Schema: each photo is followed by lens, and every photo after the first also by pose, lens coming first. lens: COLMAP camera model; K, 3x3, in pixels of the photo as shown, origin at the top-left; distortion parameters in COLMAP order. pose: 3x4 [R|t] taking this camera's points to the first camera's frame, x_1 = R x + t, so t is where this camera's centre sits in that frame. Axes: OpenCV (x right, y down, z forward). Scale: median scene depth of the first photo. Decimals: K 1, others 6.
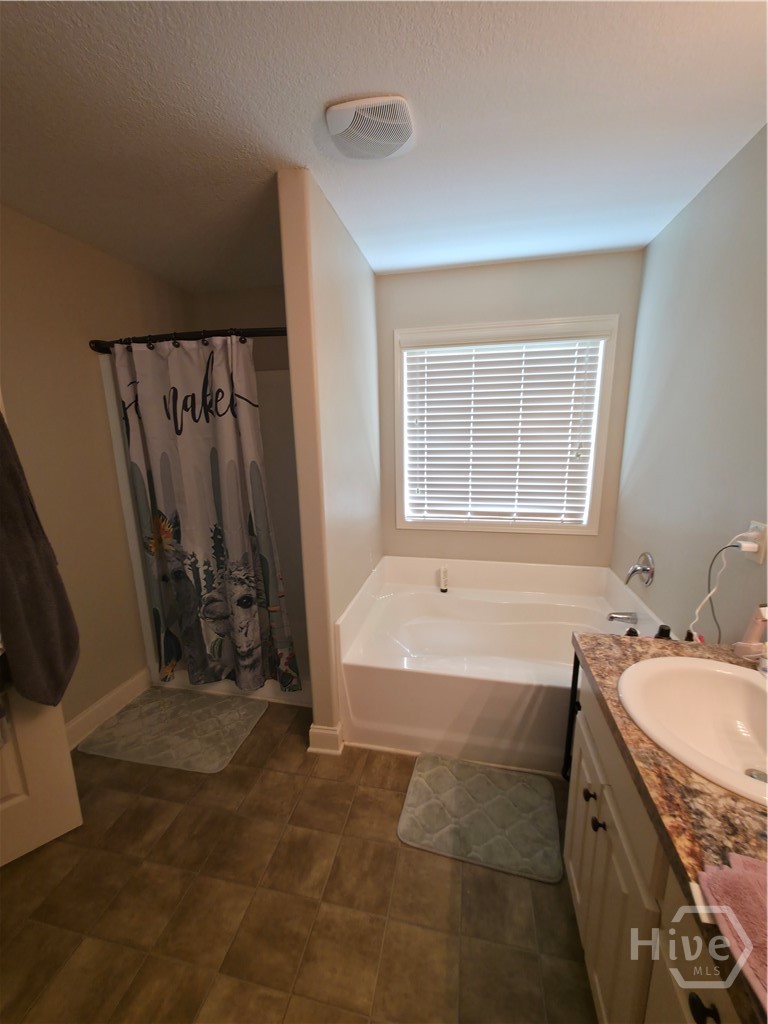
lens RADIAL K [[406.0, 0, 387.1], [0, 406.0, 513.7], [0, 0, 1]] dist [0.001600, 0.000057]
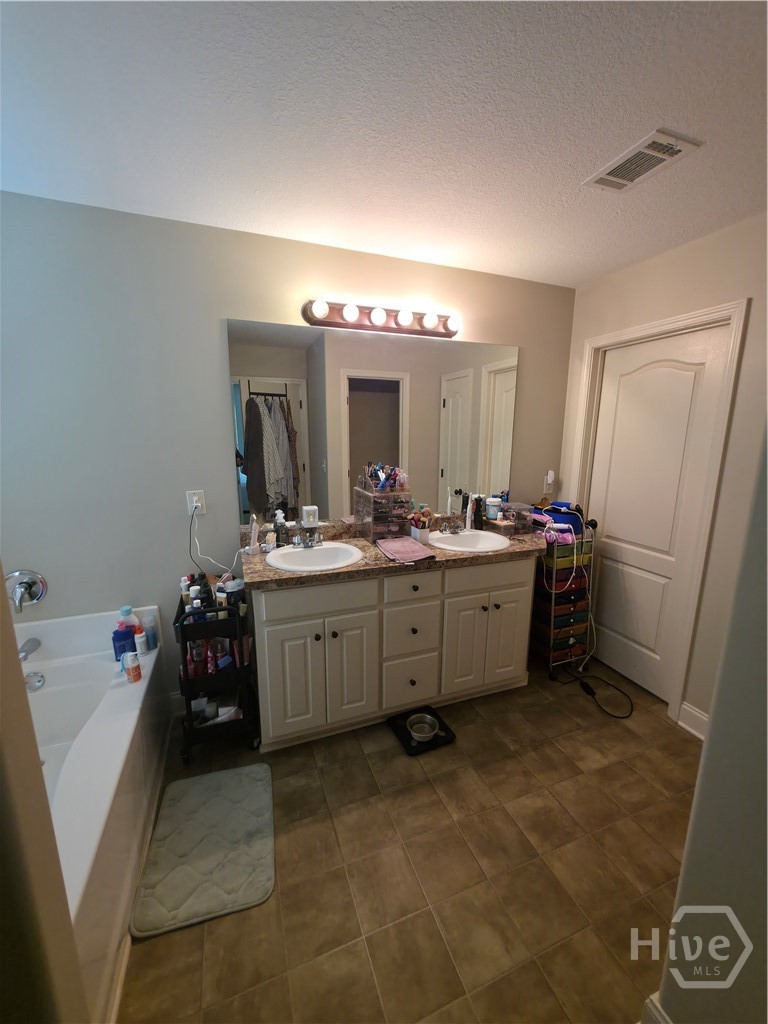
lens RADIAL K [[406.0, 0, 387.1], [0, 406.0, 513.5], [0, 0, 1]] dist [0.001600, 0.000057]
pose [[-0.540913, -0.149761, 0.827638, -0.719270], [0.179058, 0.940958, 0.287292, -0.185920], [-0.821798, 0.303595, -0.482160, 0.977507]]
